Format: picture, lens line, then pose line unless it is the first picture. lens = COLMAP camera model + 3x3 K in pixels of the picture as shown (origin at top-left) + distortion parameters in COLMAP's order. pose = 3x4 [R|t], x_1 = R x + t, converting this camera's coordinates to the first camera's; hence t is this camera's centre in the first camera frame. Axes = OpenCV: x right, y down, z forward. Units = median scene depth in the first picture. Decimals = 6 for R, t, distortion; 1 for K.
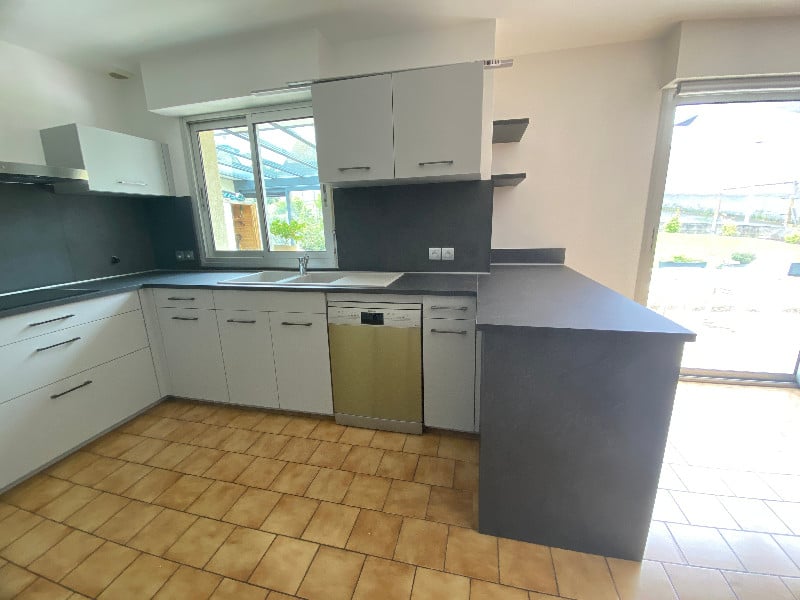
lens RADIAL K [[323.2, 0, 401.9], [0, 323.2, 297.9], [0, 0, 1]] dist [0.006039, -0.011451]
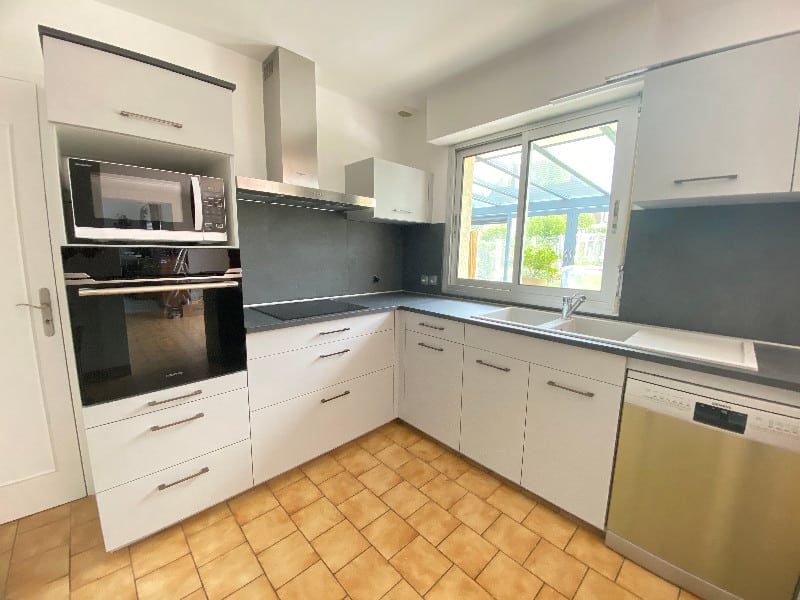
lens RADIAL K [[323.2, 0, 398.7], [0, 323.2, 298.1], [0, 0, 1]] dist [0.006039, -0.011451]
pose [[0.838028, 0.119789, -0.532316, -0.258304], [-0.161590, 0.986325, -0.032436, -0.033185], [0.521151, 0.113199, 0.845924, 0.128004]]
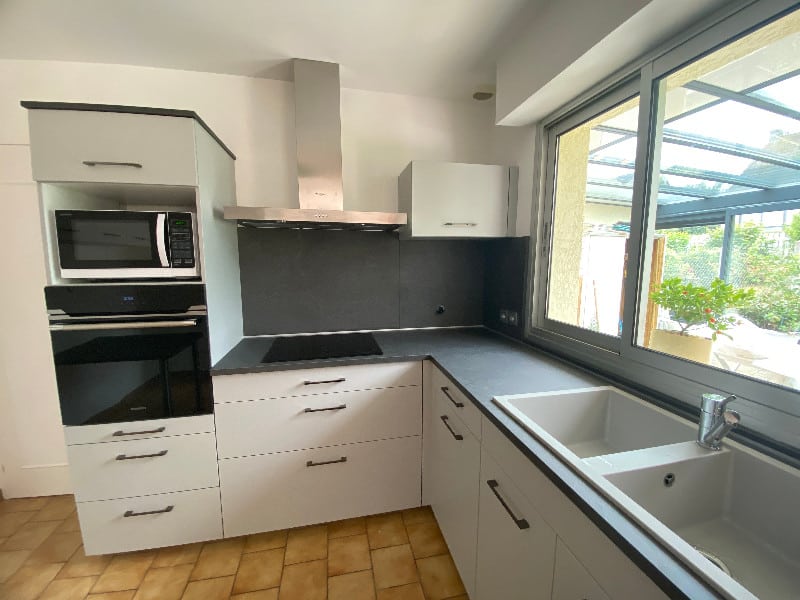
lens RADIAL K [[323.2, 0, 398.9], [0, 323.2, 298.5], [0, 0, 1]] dist [0.006039, -0.011451]
pose [[0.432116, 0.134382, -0.891750, -0.178198], [-0.215300, 0.975614, 0.042692, -0.187474], [0.875741, 0.173545, 0.450511, 0.573539]]
